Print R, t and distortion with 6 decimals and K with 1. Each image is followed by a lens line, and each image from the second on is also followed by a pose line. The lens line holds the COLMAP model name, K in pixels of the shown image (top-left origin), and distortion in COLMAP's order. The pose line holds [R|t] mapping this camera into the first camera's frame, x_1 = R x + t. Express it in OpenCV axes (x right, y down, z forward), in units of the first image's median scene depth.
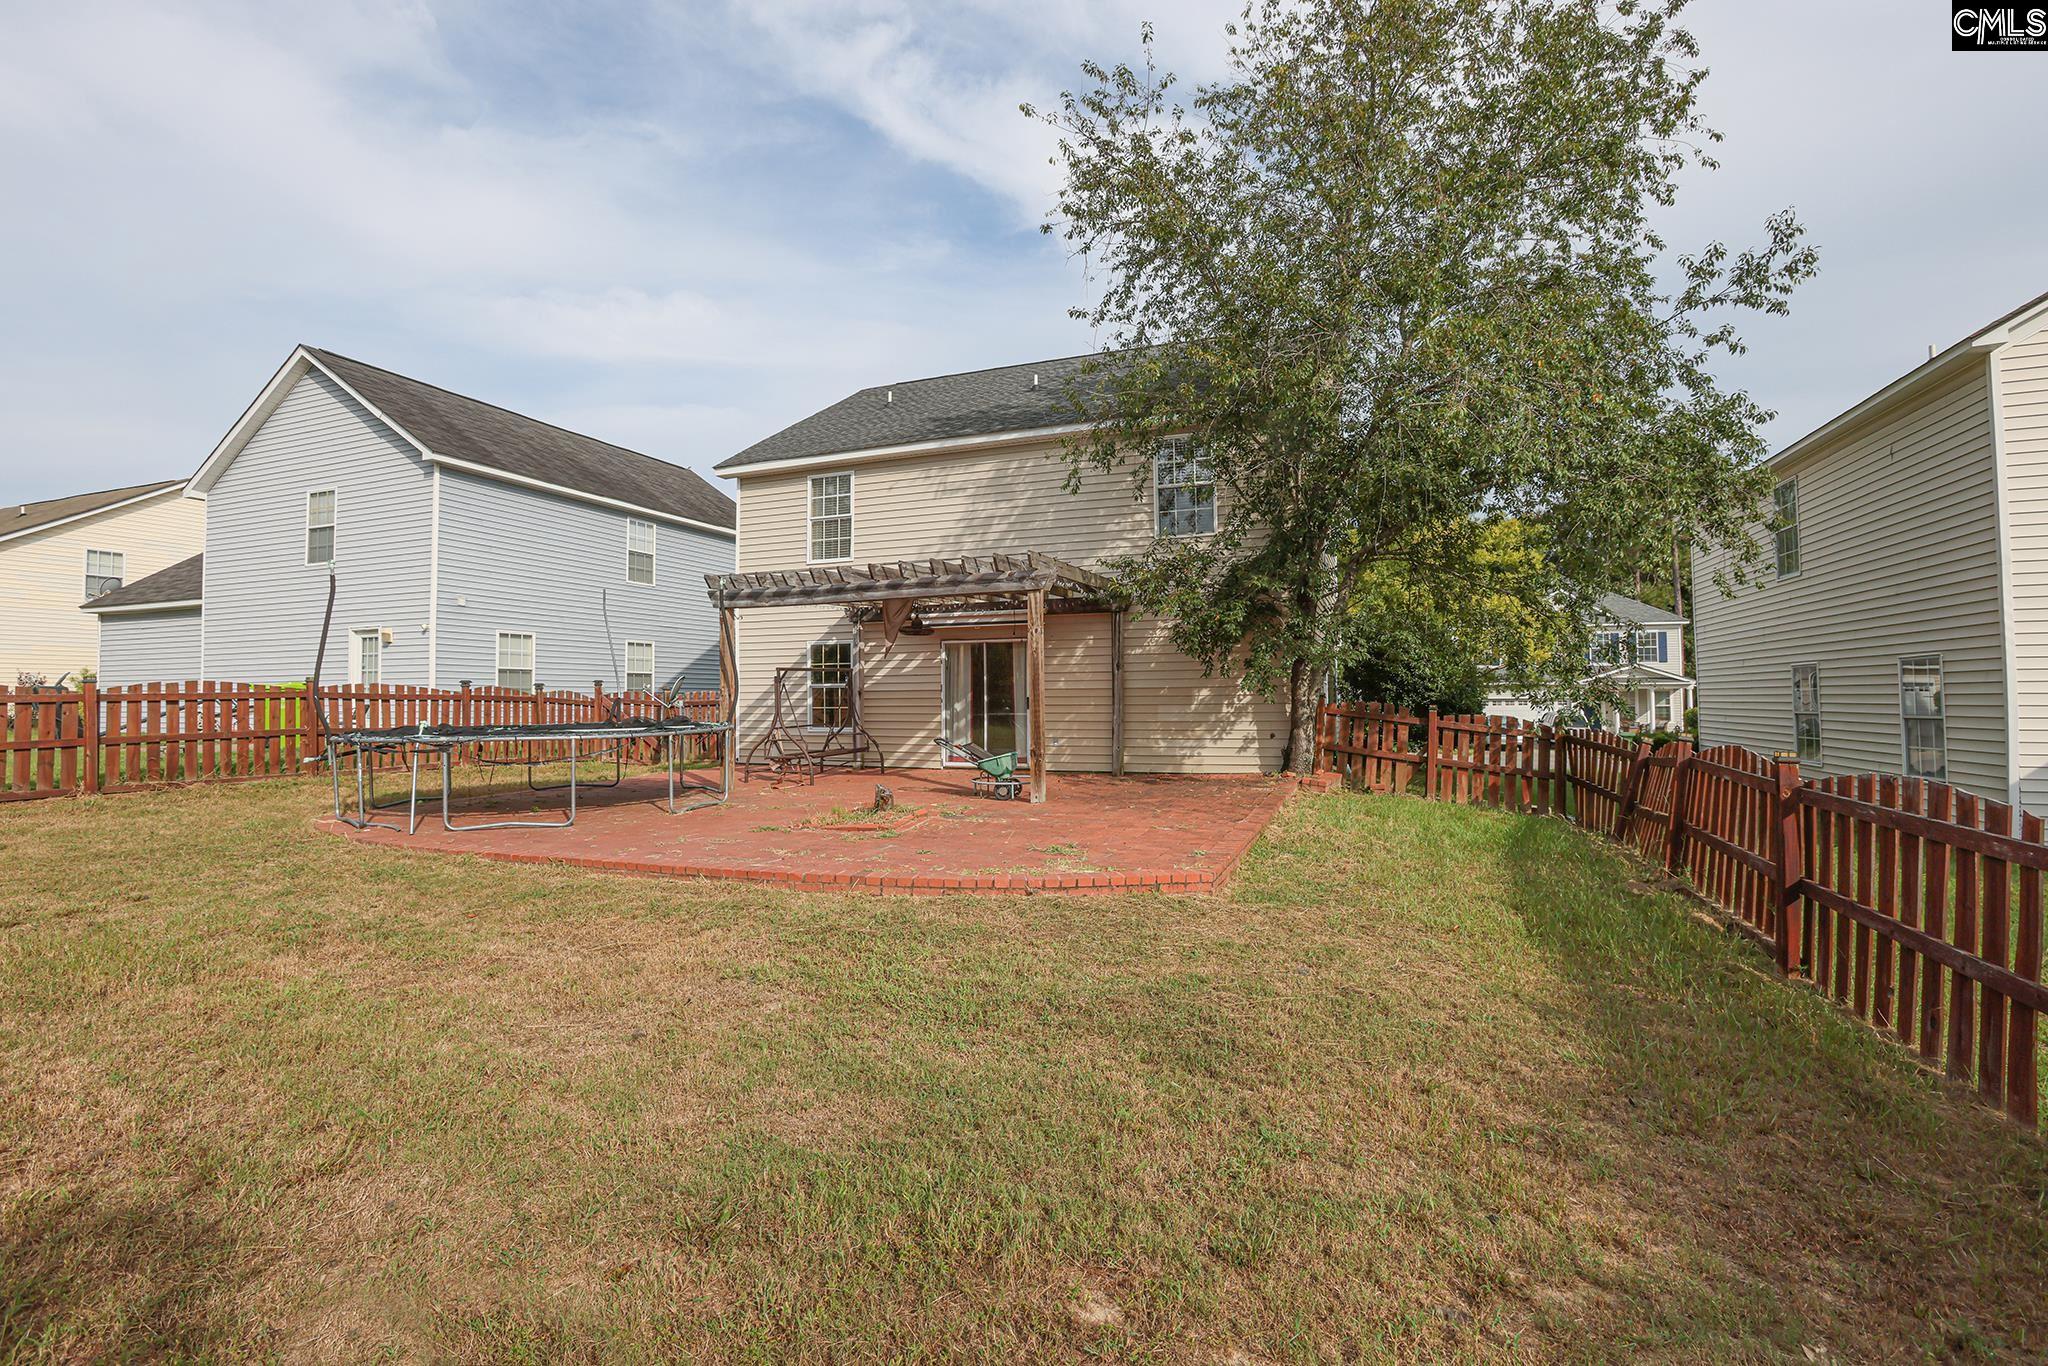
lens RADIAL K [[932.9, 0, 1027.6], [0, 932.9, 671.7], [0, 0, 1]] dist [-0.077390, 0.031847]
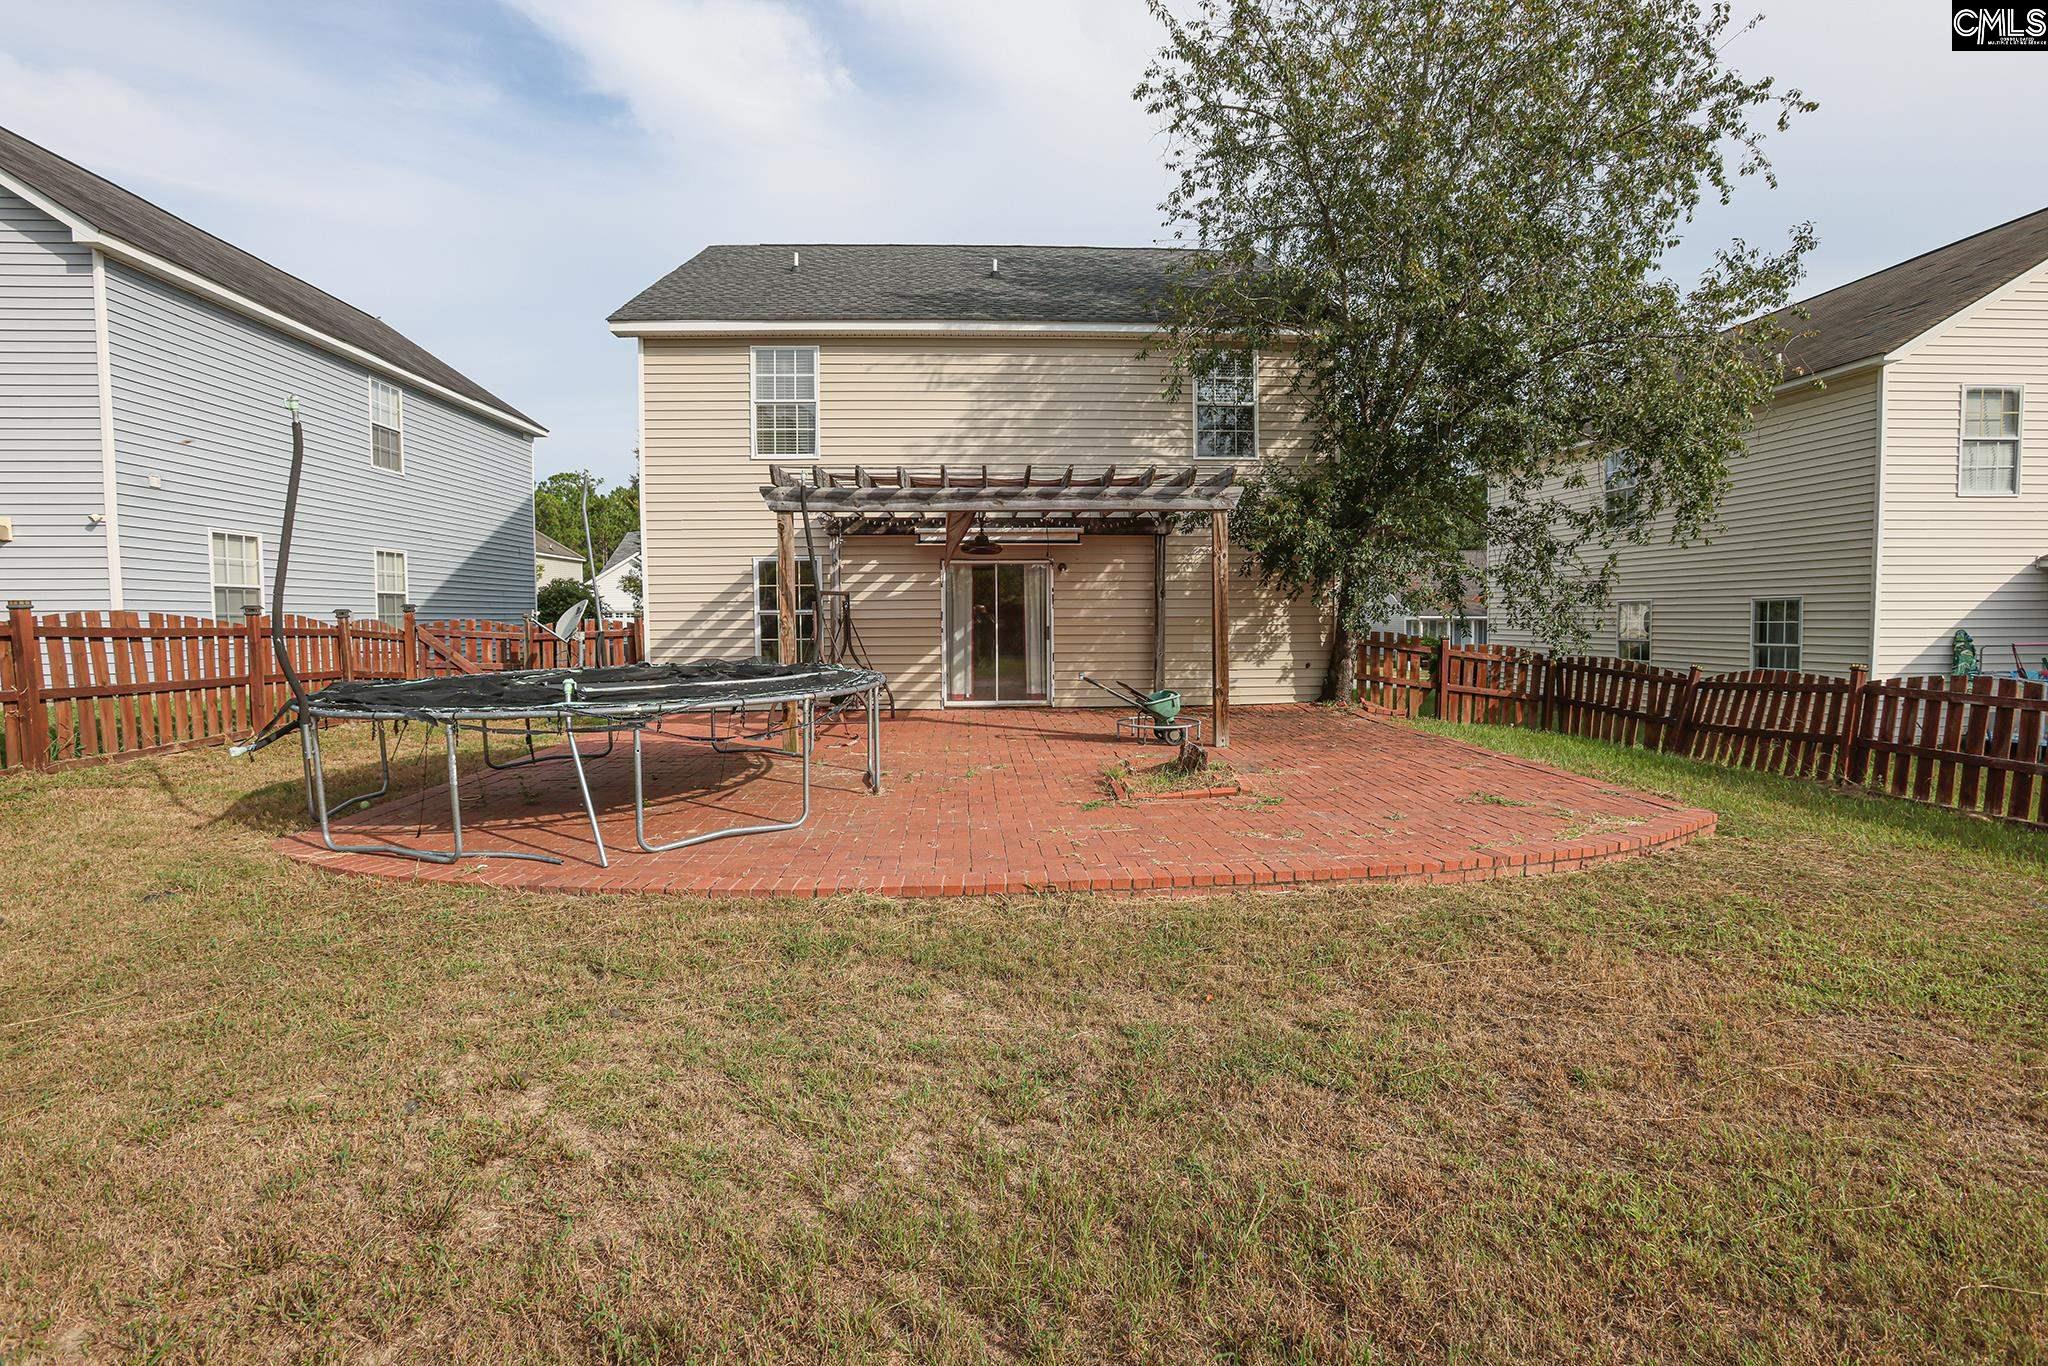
lens RADIAL K [[932.9, 0, 1027.6], [0, 932.9, 671.7], [0, 0, 1]] dist [-0.077390, 0.031847]
pose [[0.909640, -0.022439, 0.414791, -0.377699], [-0.012819, 0.996548, 0.082023, -0.002512], [-0.415199, -0.079928, 0.906212, 0.184864]]
